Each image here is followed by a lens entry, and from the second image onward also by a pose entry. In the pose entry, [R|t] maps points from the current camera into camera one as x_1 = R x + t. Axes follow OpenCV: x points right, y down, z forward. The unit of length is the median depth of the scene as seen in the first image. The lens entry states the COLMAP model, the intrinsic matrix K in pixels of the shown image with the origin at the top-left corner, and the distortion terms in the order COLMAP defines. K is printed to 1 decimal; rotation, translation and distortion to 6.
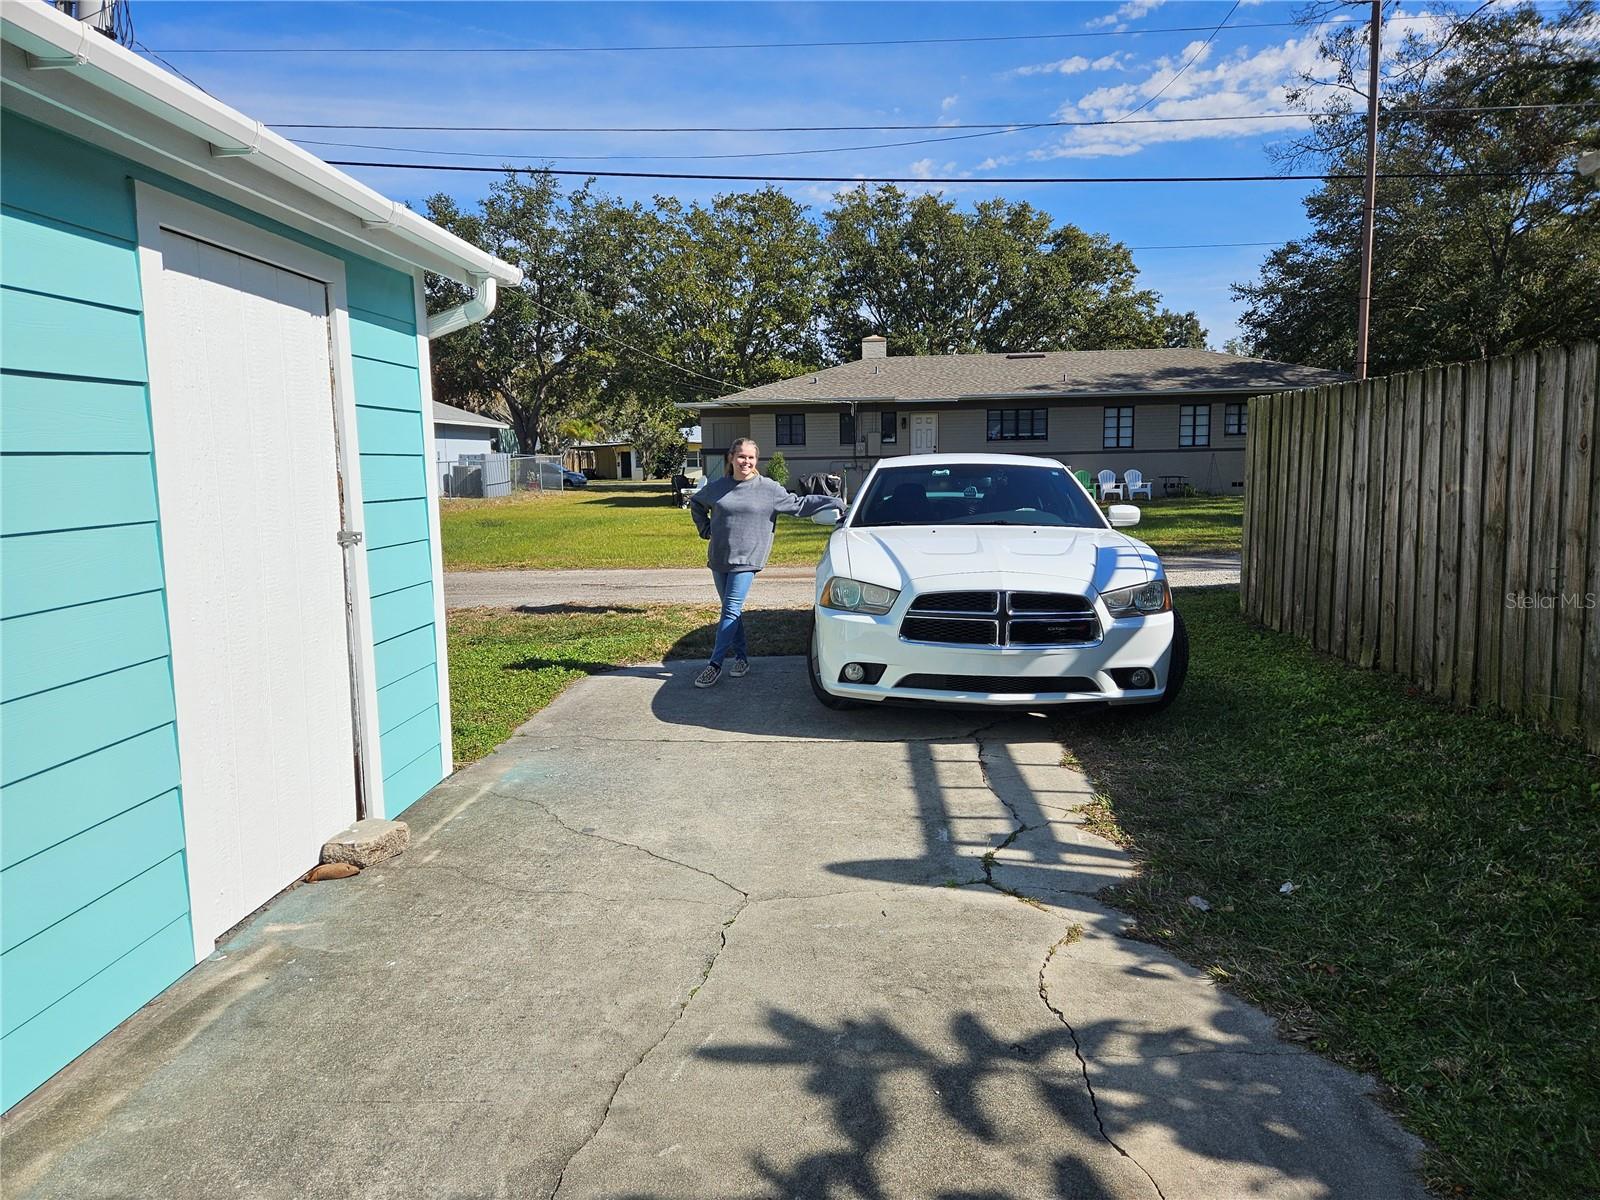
lens RADIAL K [[1080.4, 0, 807.6], [0, 1080.4, 595.4], [0, 0, 1]] dist [0.071862, -0.066479]
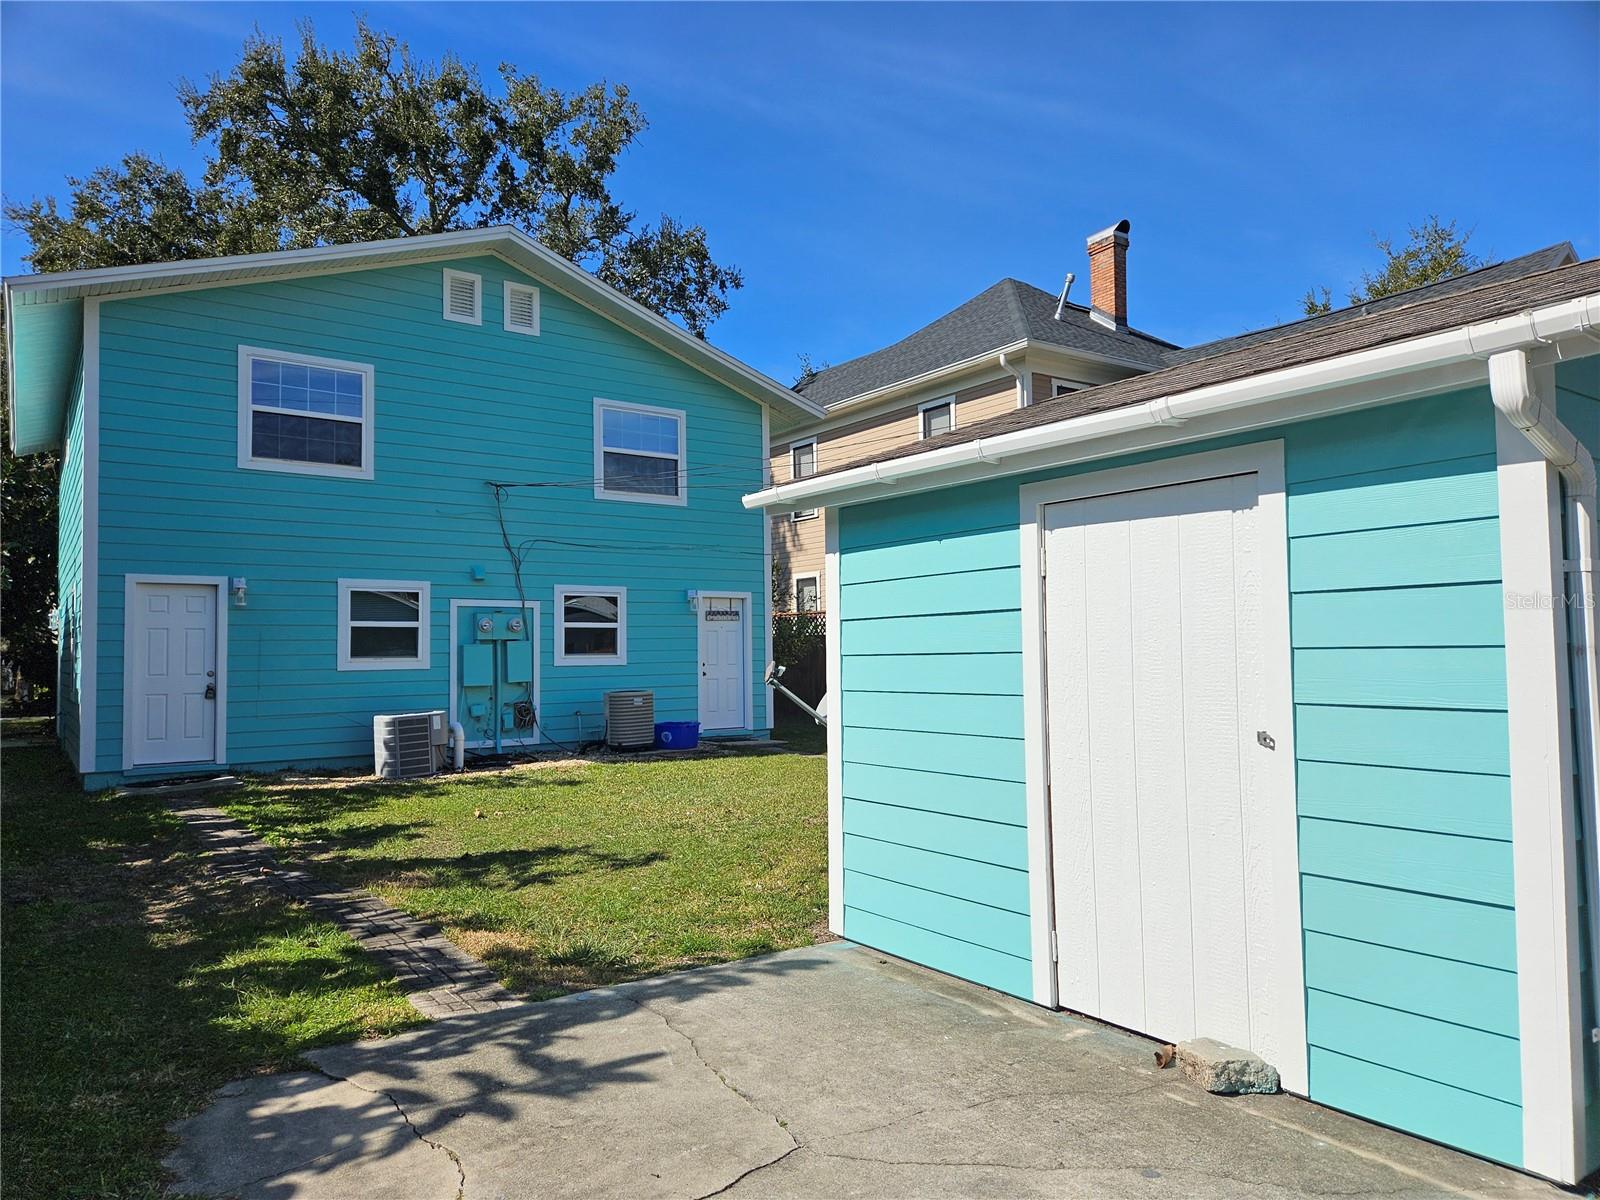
lens RADIAL K [[1080.4, 0, 794.5], [0, 1080.4, 600.2], [0, 0, 1]] dist [0.071862, -0.066479]
pose [[-0.785659, -0.007389, -0.618616, 0.657905], [-0.053951, 0.996938, 0.056612, -0.287153], [0.616303, 0.077852, -0.783652, 2.109570]]
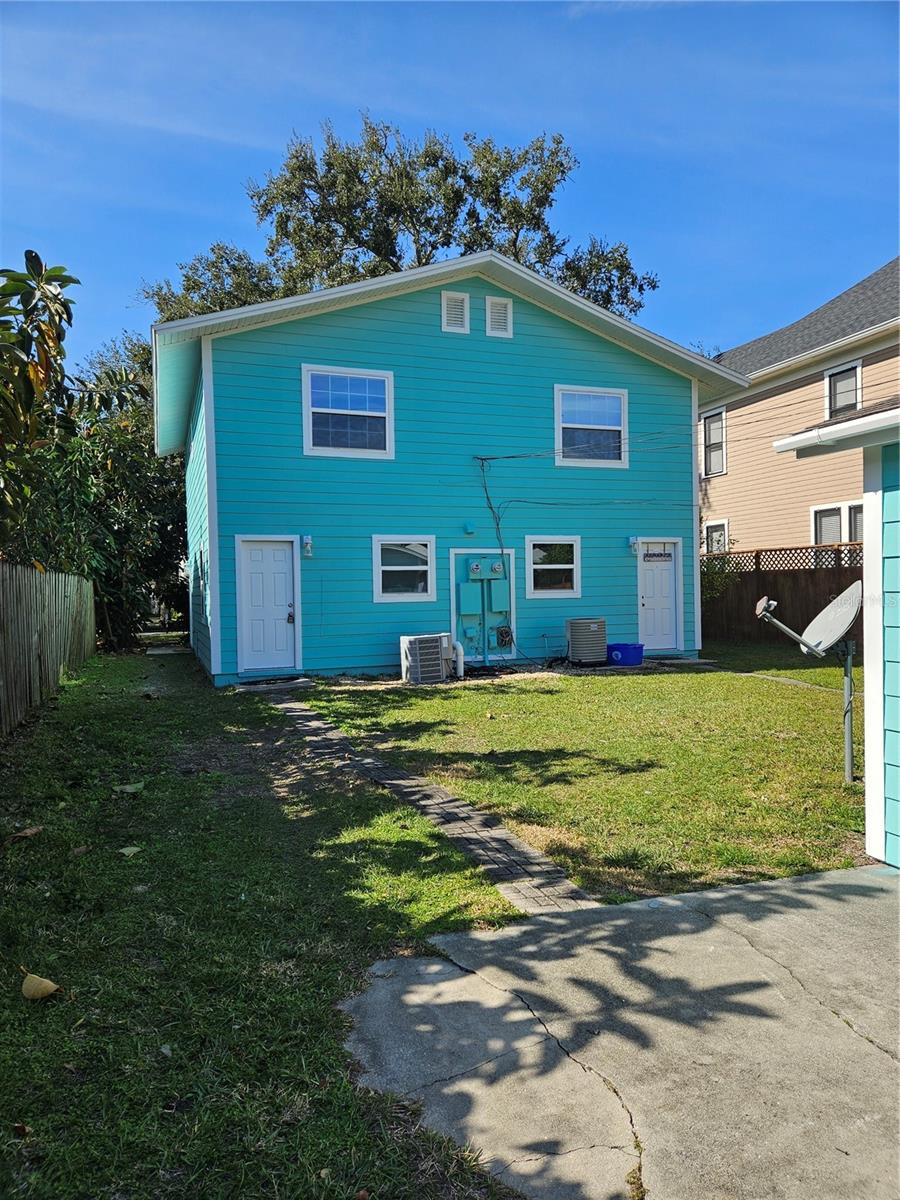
lens RADIAL K [[810.3, 0, 444.0], [0, 810.3, 588.8], [0, 0, 1]] dist [0.071862, -0.066479]
pose [[-0.924132, 0.030565, -0.380849, 0.707660], [-0.015380, 0.993011, 0.117015, -0.252272], [0.381764, 0.113994, -0.917203, 1.716535]]
